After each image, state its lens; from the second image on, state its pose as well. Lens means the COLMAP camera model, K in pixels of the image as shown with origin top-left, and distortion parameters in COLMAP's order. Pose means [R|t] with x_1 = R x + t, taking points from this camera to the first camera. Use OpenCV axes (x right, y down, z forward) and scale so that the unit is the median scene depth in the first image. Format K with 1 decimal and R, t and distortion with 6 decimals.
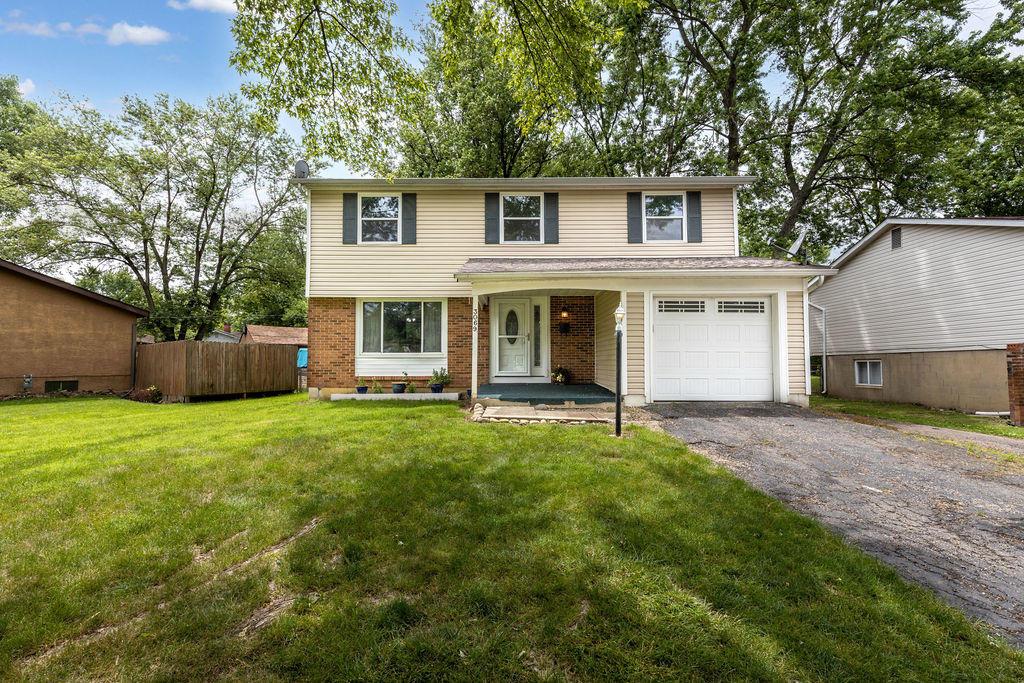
lens RADIAL K [[463.6, 0, 509.2], [0, 463.6, 341.9], [0, 0, 1]] dist [0.017089, -0.000048]
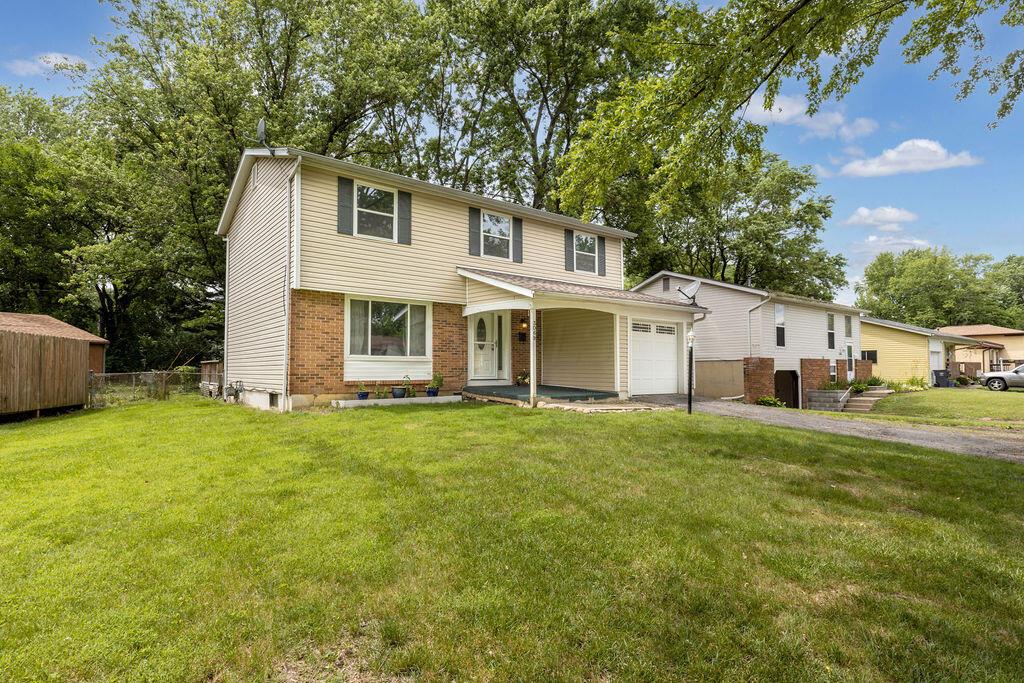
lens RADIAL K [[517.8, 0, 510.5], [0, 517.8, 348.0], [0, 0, 1]] dist [0.004734, 0.000138]
pose [[0.786822, 0.027530, 0.616565, -0.697309], [-0.033716, 0.999430, -0.001599, 0.000455], [-0.616258, -0.019530, 0.787302, 0.007651]]
